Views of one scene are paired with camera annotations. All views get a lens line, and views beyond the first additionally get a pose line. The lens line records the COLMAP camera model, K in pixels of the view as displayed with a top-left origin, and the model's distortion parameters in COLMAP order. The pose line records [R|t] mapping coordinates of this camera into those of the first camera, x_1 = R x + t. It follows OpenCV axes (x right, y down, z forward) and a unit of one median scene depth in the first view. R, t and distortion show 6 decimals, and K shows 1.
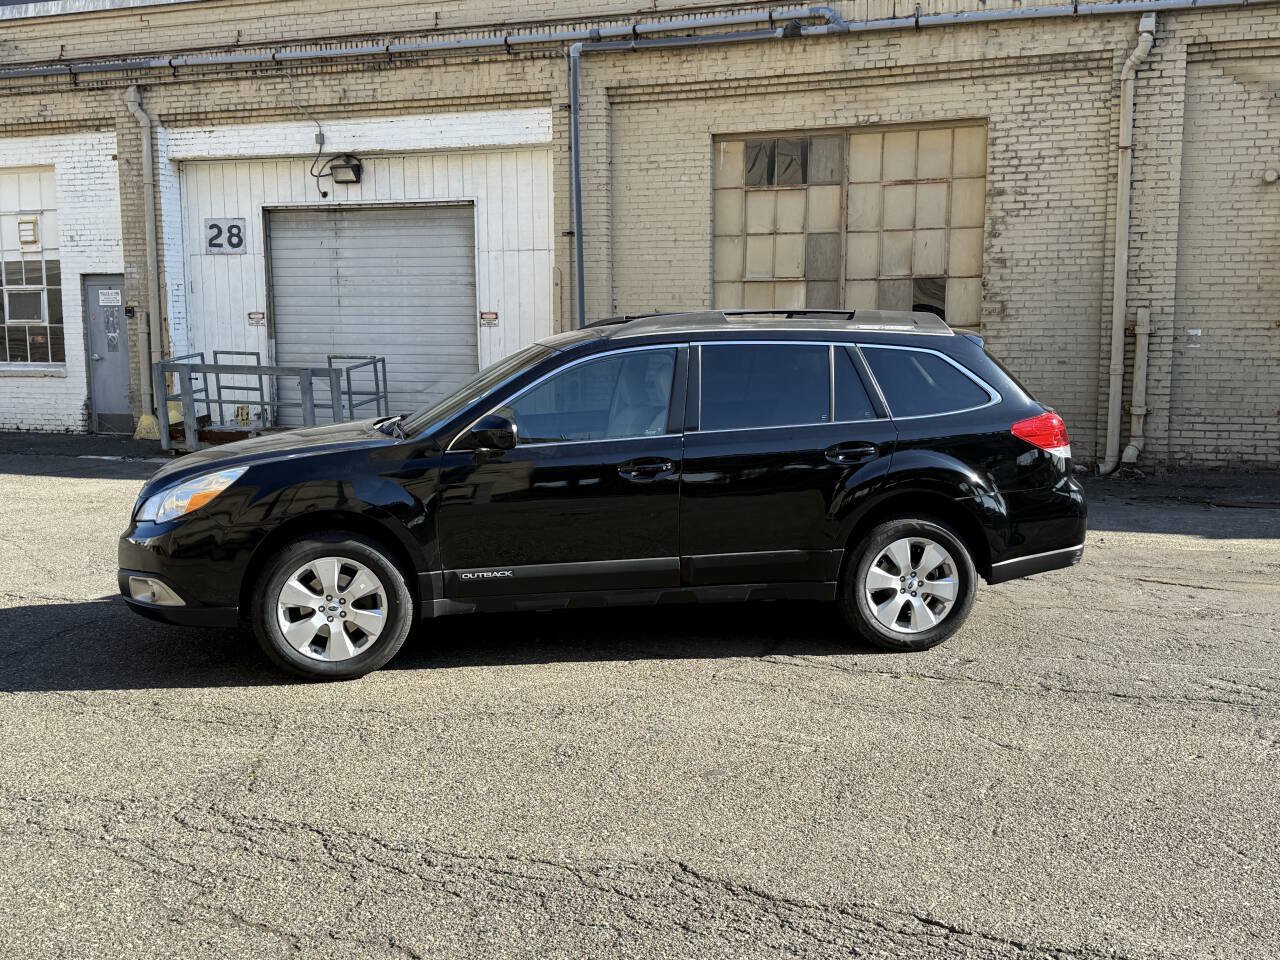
lens RADIAL K [[1316.2, 0, 635.4], [0, 1316.2, 481.9], [0, 0, 1]] dist [0.203456, -0.449846]
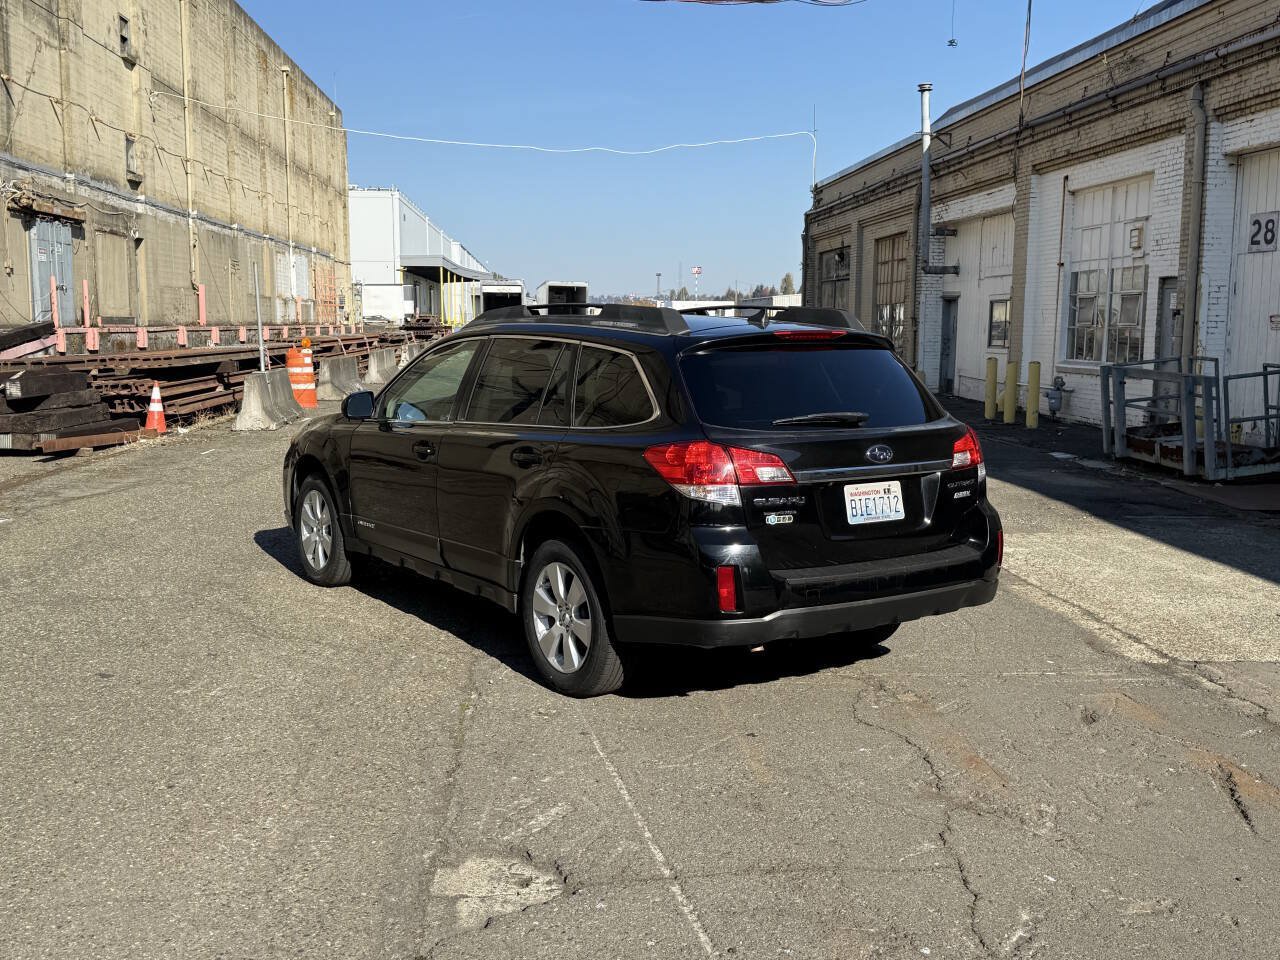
lens RADIAL K [[1318.6, 0, 640.4], [0, 1318.6, 484.5], [0, 0, 1]] dist [0.188863, -0.385754]
pose [[0.409311, 0.119476, -0.904539, 0.444099], [-0.123660, 0.989506, 0.074742, -0.035676], [0.903976, 0.081262, 0.419790, 0.295107]]
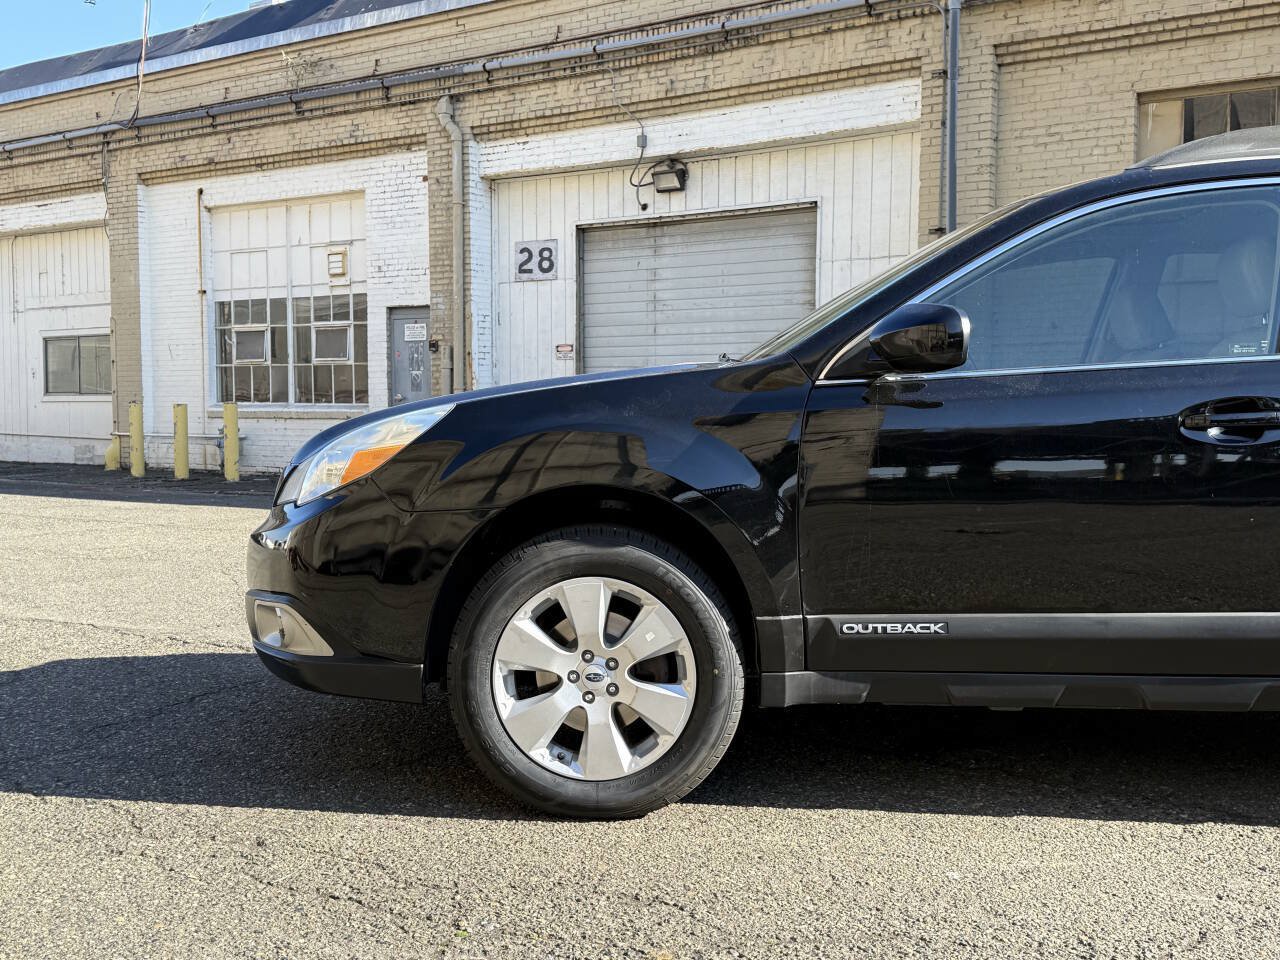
lens RADIAL K [[1318.7, 0, 633.6], [0, 1318.7, 483.8], [0, 0, 1]] dist [0.202253, -0.453310]
pose [[0.971495, 0.018867, -0.236308, -0.037060], [-0.034334, 0.997516, -0.061511, 0.020745], [0.234560, 0.067871, 0.969729, 0.201264]]
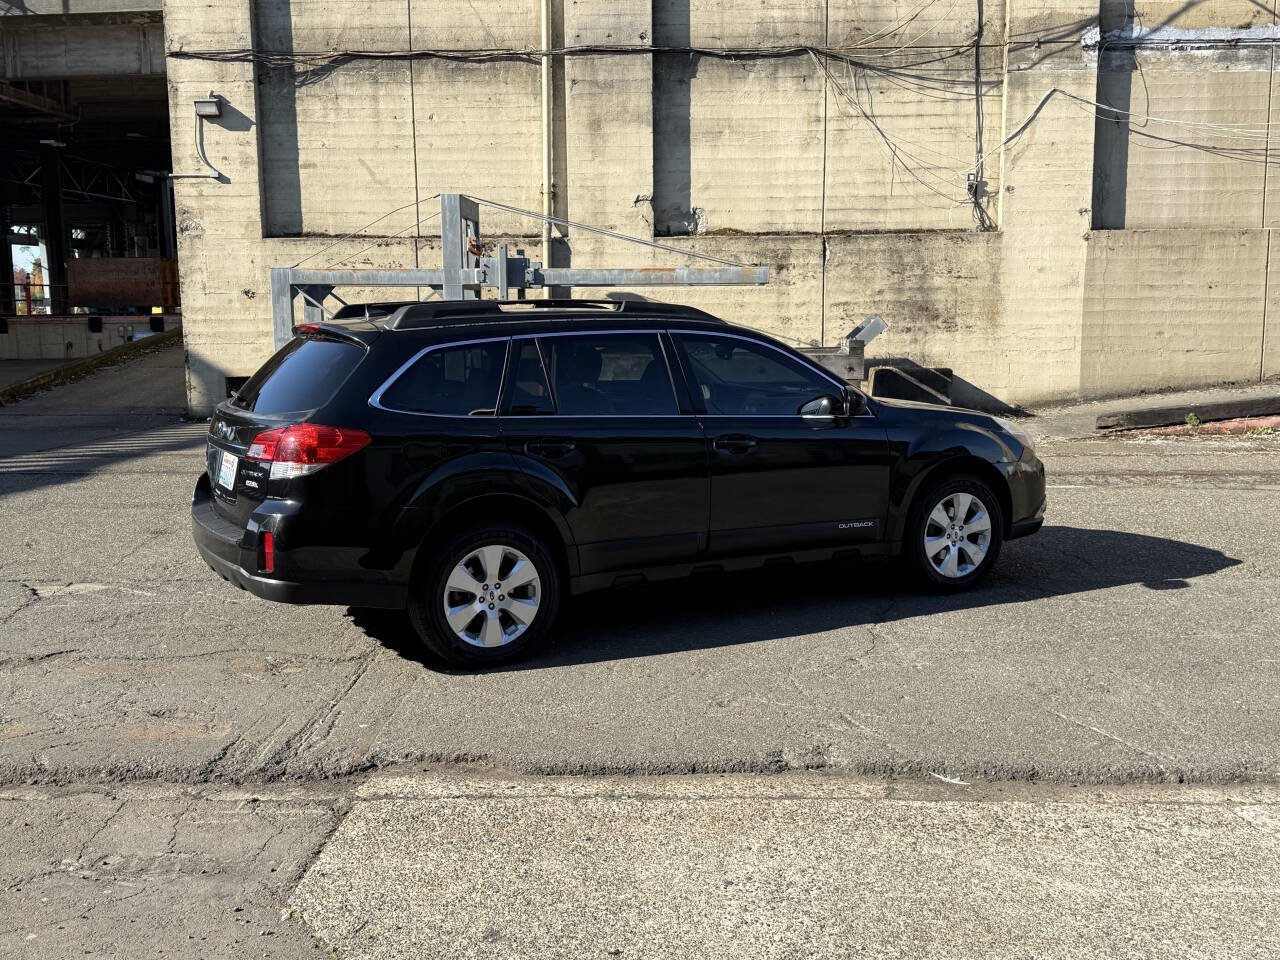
lens RADIAL K [[1319.5, 0, 645.1], [0, 1319.5, 486.0], [0, 0, 1]] dist [0.192775, -0.412076]
pose [[-0.953126, 0.054982, -0.297536, 0.144853], [-0.025535, 0.965226, 0.260165, -0.122019], [0.301494, 0.255568, -0.918579, 0.940763]]
